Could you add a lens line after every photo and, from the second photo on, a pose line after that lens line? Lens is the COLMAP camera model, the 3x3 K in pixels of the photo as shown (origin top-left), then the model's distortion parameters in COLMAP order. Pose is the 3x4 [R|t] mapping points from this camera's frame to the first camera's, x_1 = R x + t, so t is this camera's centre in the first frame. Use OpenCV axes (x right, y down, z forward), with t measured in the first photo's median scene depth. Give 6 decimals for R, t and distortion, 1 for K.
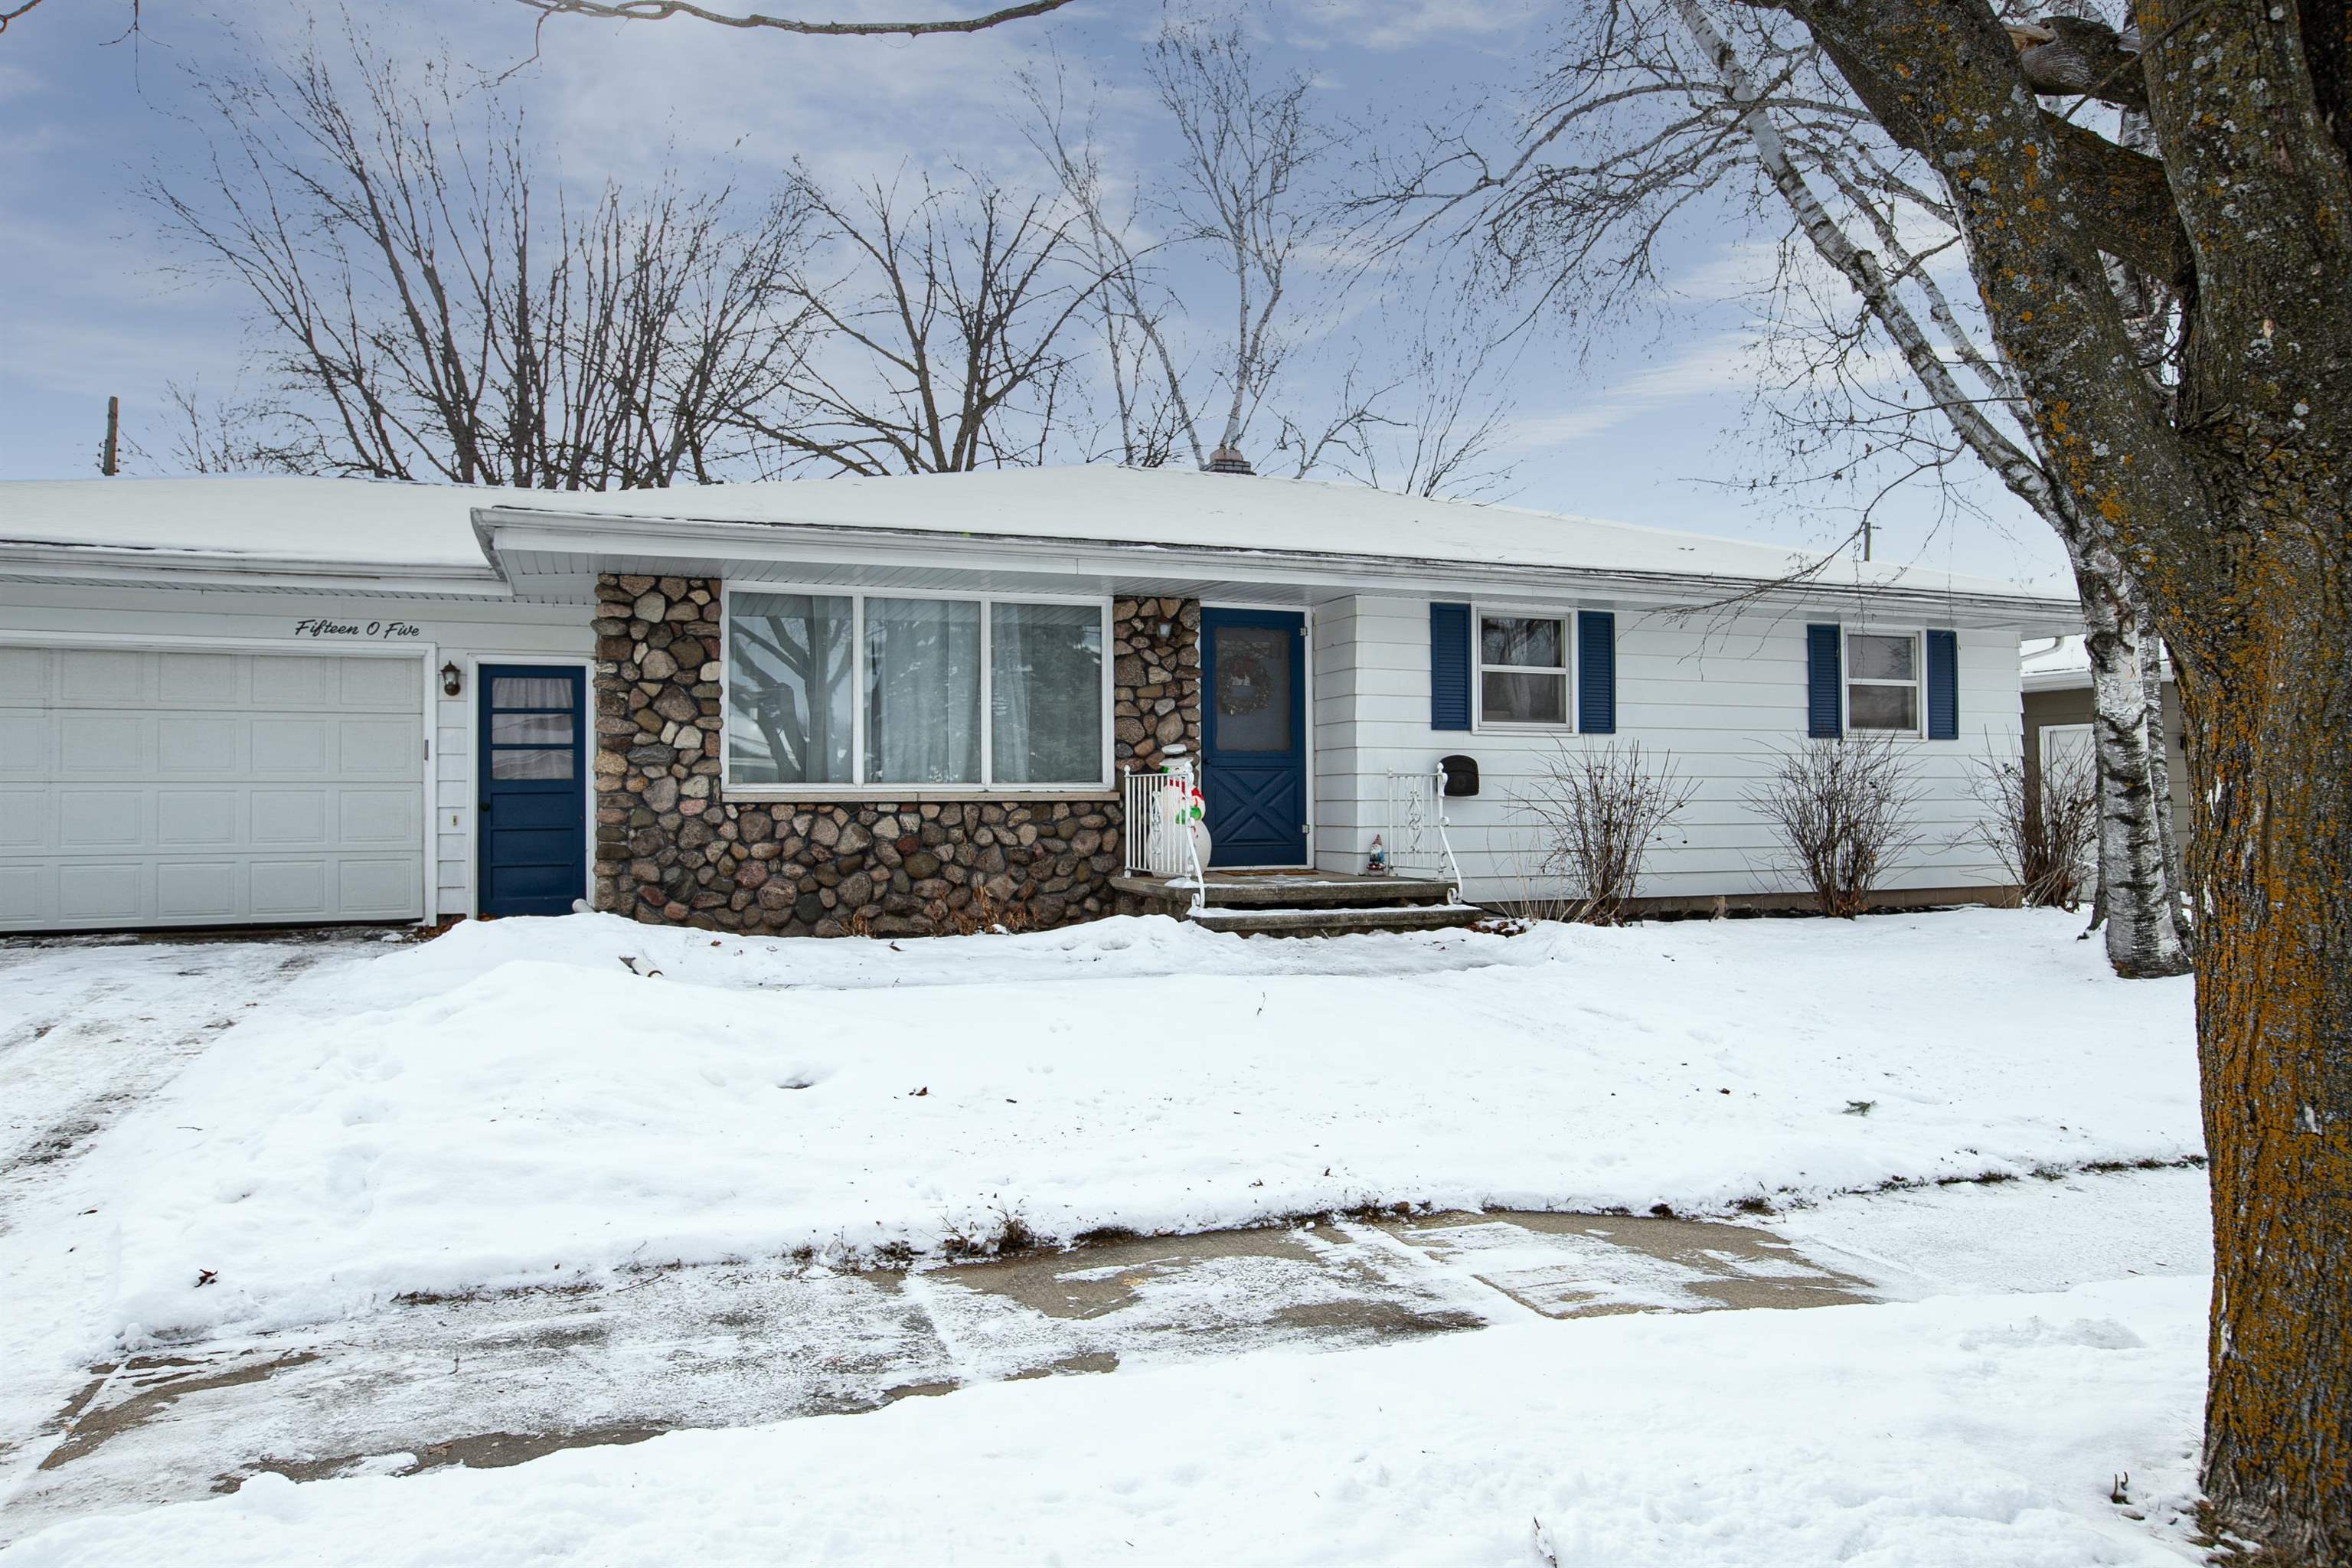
lens RADIAL K [[2097.9, 0, 1176.3], [0, 2097.9, 790.9], [0, 0, 1]] dist [-0.019587, -0.006798]
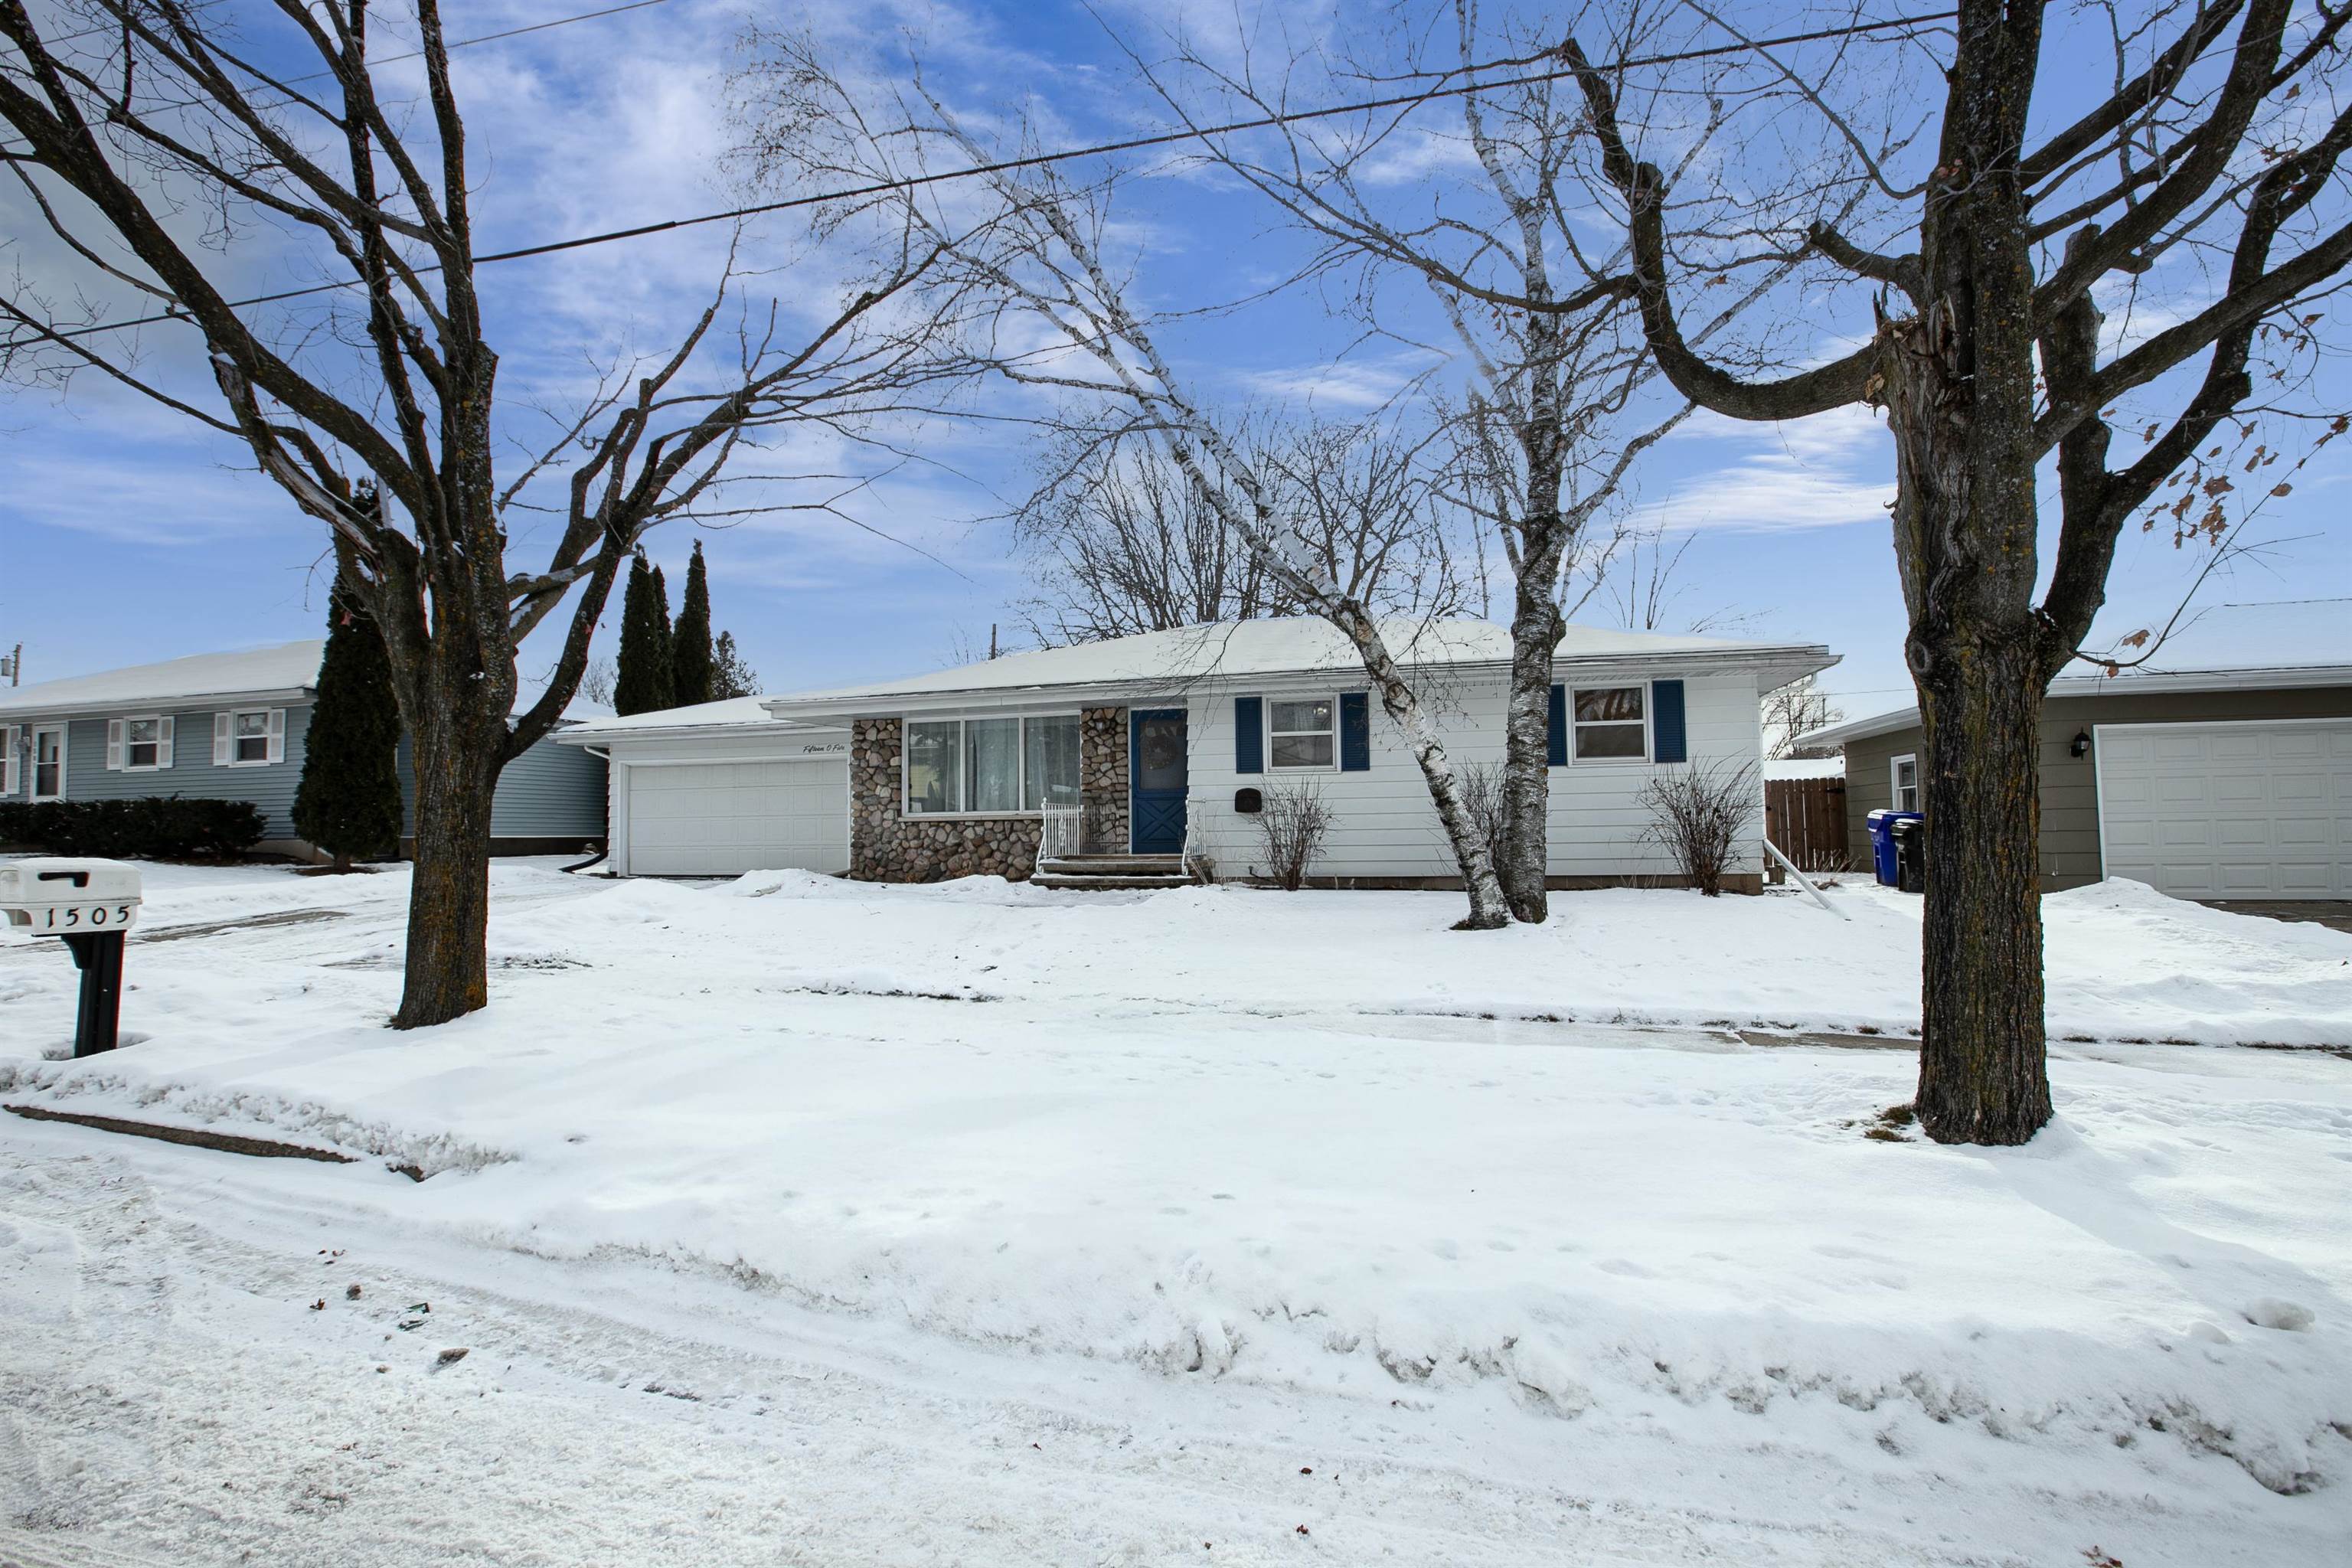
lens RADIAL K [[1036.1, 0, 1176.4], [0, 1036.1, 778.4], [0, 0, 1]] dist [-0.005800, -0.000136]
pose [[0.768356, -0.035653, -0.639029, 0.658798], [0.019703, 0.999292, -0.032063, 0.000692], [0.639720, 0.012045, 0.768514, 0.349927]]
